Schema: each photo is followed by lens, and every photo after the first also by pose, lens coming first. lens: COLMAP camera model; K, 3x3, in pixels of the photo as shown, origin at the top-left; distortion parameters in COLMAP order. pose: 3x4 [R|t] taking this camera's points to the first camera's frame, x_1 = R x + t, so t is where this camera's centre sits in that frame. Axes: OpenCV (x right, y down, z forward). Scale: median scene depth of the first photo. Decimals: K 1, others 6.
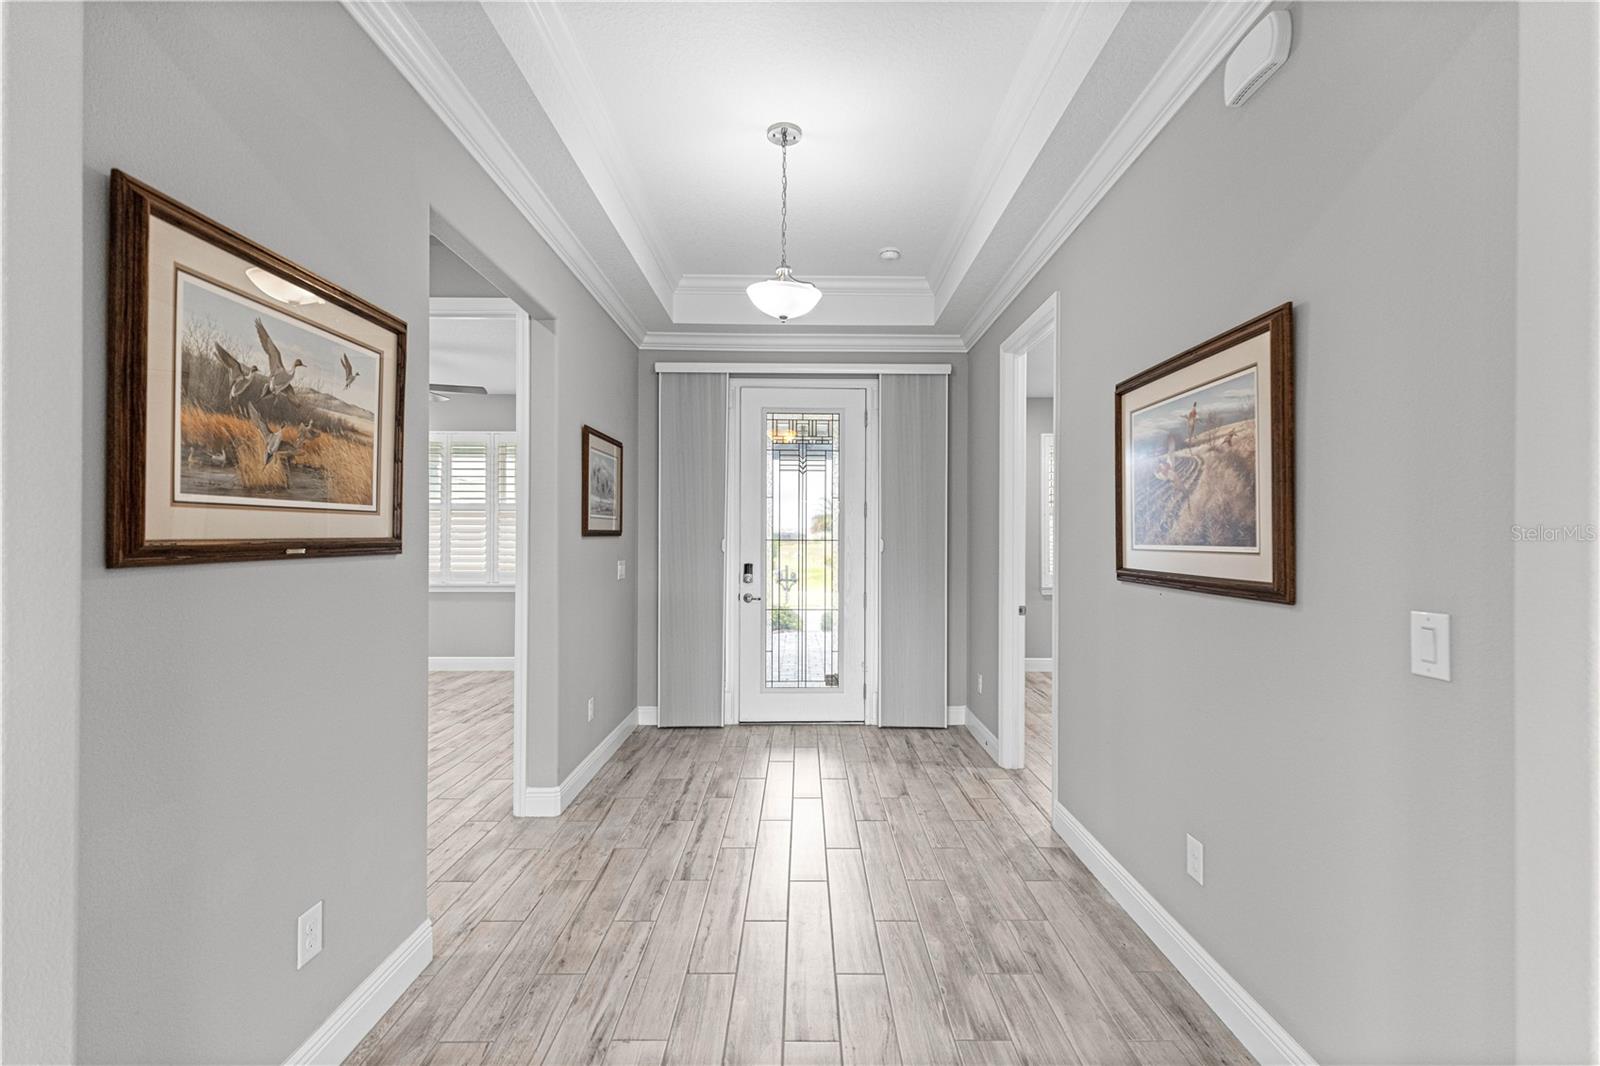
lens RADIAL K [[729.2, 0, 801.8], [0, 729.2, 532.6], [0, 0, 1]] dist [0.001387, -0.000147]
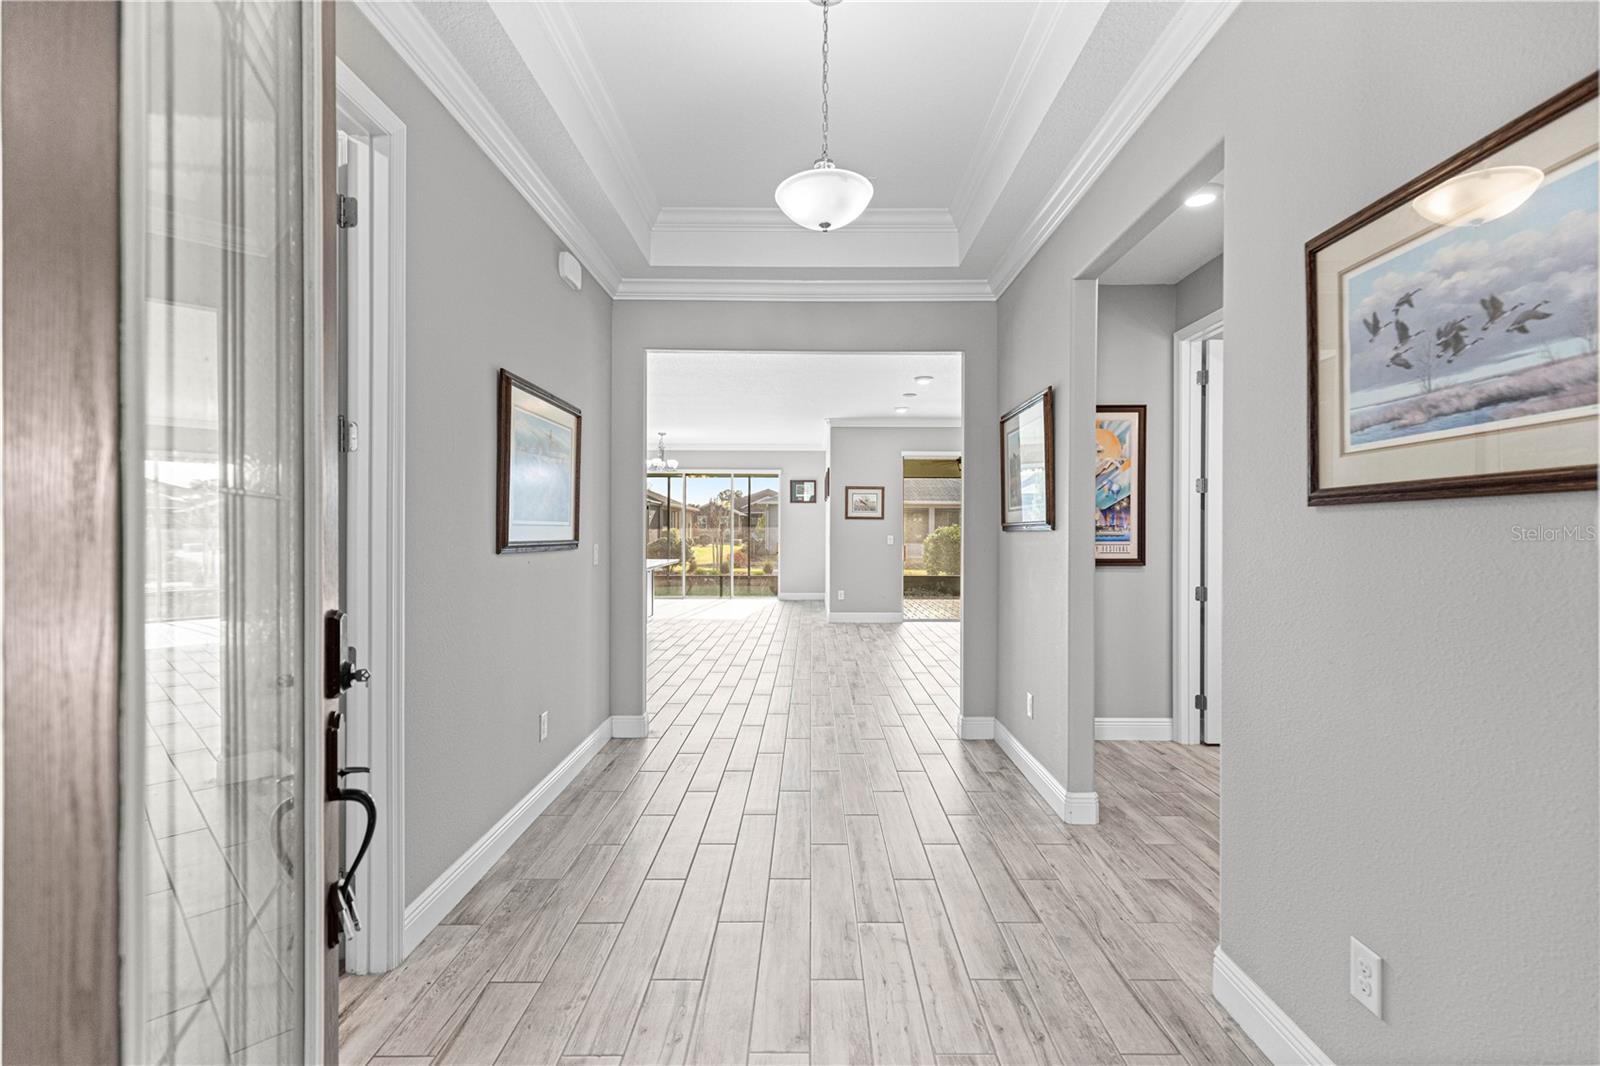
lens RADIAL K [[729.2, 0, 801.7], [0, 729.2, 529.2], [0, 0, 1]] dist [0.001387, -0.000147]
pose [[-0.999915, -0.006682, 0.011159, -0.009503], [-0.006766, 0.999949, -0.007532, 0.023376], [-0.011108, -0.007607, -0.999909, 1.395404]]
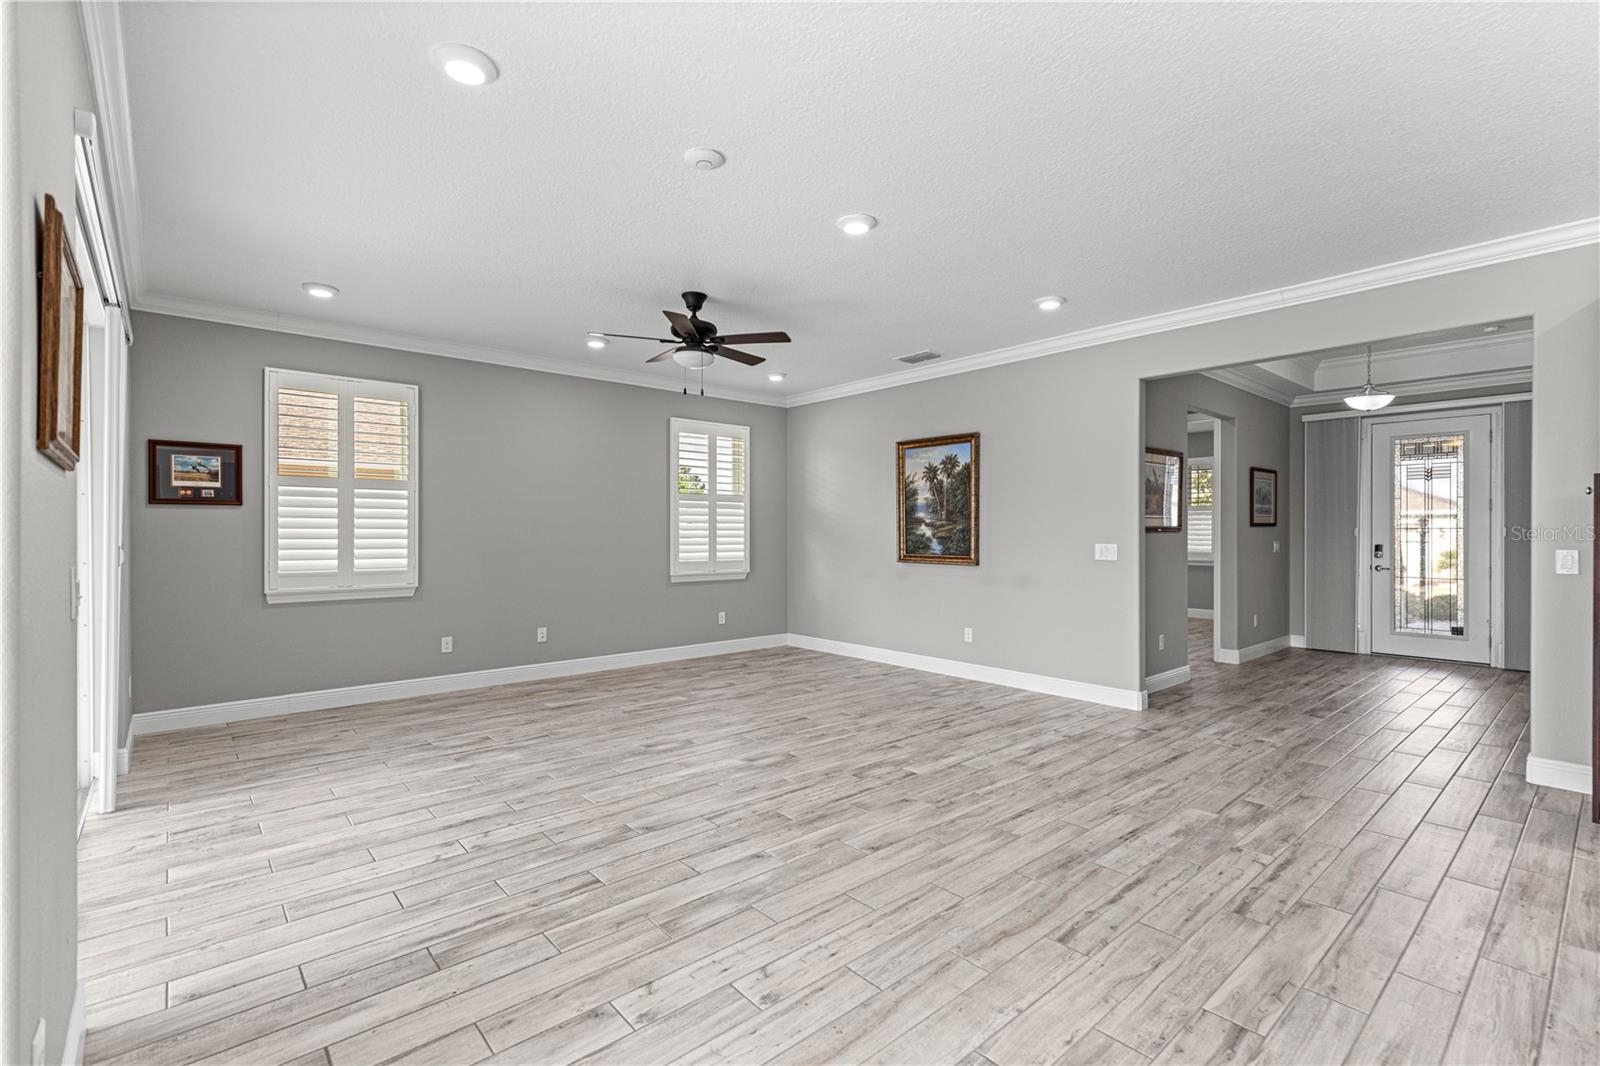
lens RADIAL K [[729.2, 0, 799.9], [0, 729.2, 532.4], [0, 0, 1]] dist [0.001387, -0.000147]
pose [[0.664867, -0.002305, -0.746958, 0.325855], [0.008468, 0.999954, 0.004451, 0.002050], [0.746913, -0.009285, 0.664857, -1.097690]]
